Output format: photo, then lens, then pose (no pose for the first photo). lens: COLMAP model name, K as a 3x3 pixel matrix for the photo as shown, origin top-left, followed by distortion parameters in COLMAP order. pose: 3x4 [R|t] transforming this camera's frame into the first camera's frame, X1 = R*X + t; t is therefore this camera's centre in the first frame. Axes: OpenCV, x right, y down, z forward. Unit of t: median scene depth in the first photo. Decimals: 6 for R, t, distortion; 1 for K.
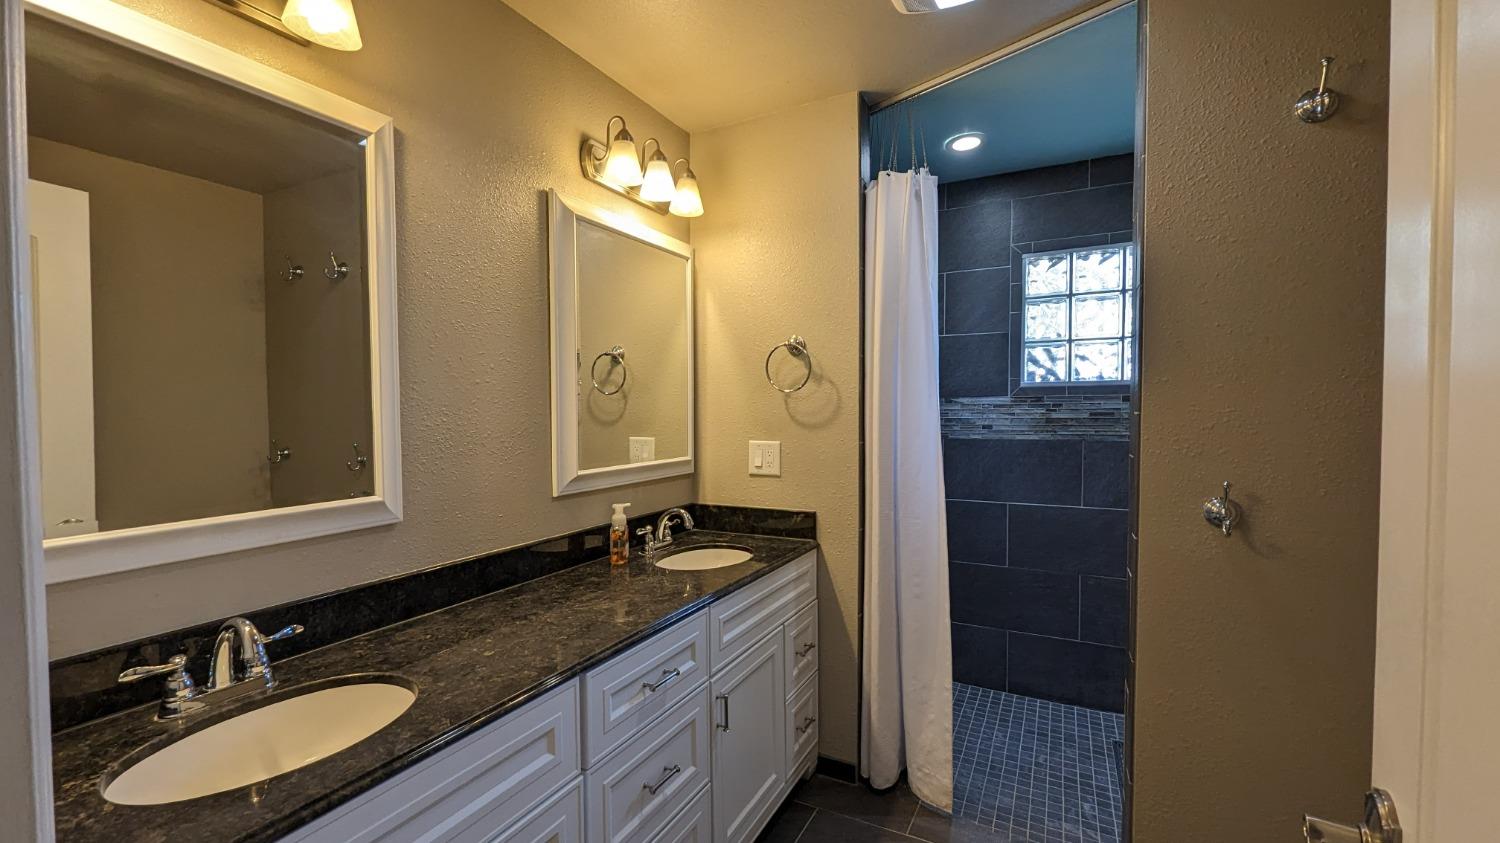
lens RADIAL K [[616.9, 0, 748.7], [0, 616.9, 421.7], [0, 0, 1]] dist [0.004414, 0.000000]
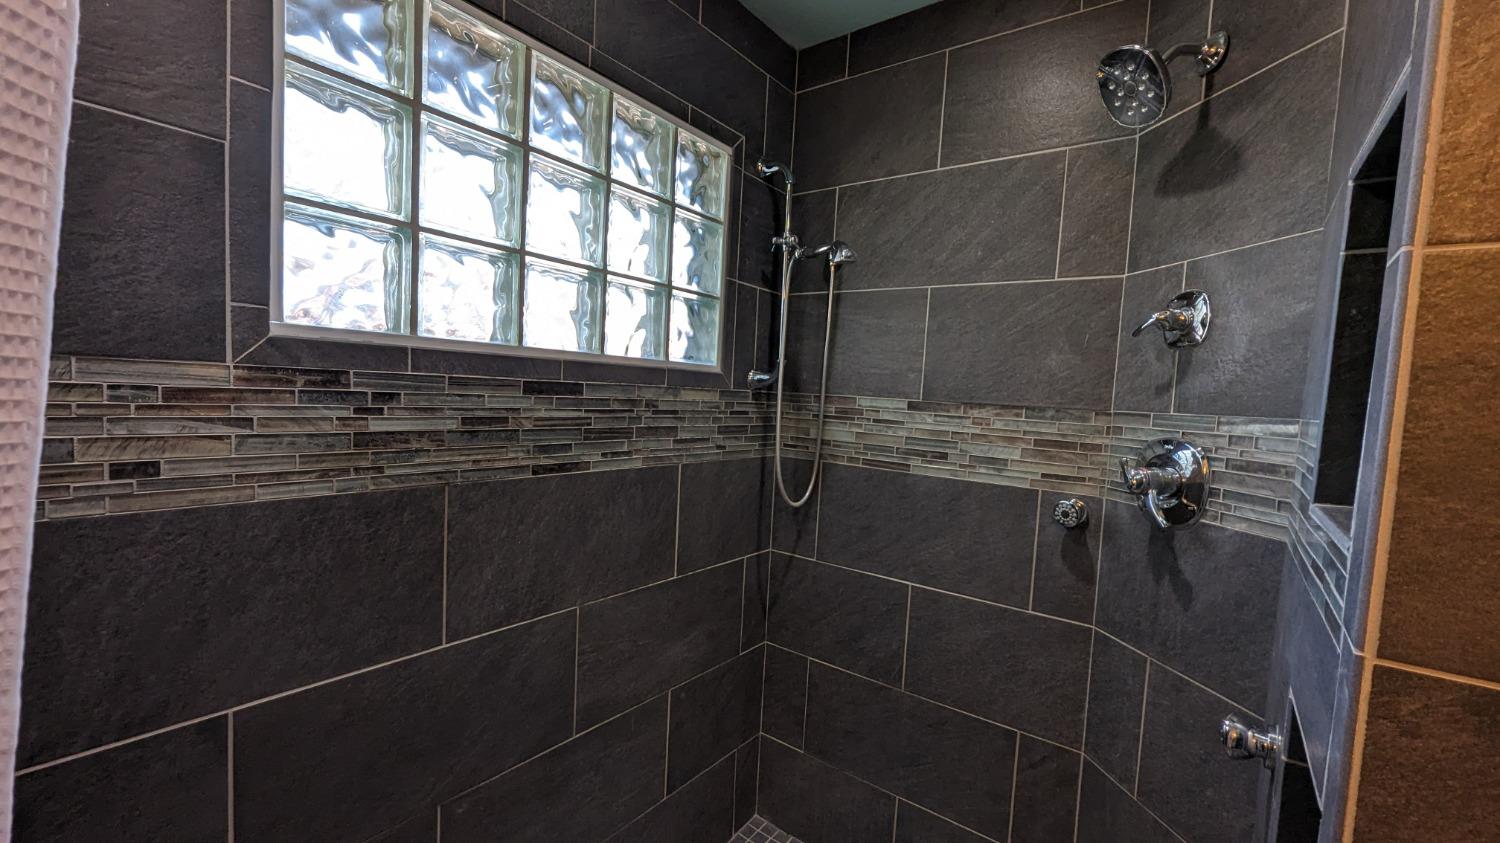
lens RADIAL K [[616.9, 0, 746.3], [0, 616.9, 431.6], [0, 0, 1]] dist [0.004414, 0.000000]
pose [[0.178231, -0.044331, 0.982990, 0.172671], [-0.021758, 0.998563, 0.048979, -0.028623], [-0.983748, -0.030117, 0.177010, 0.712541]]
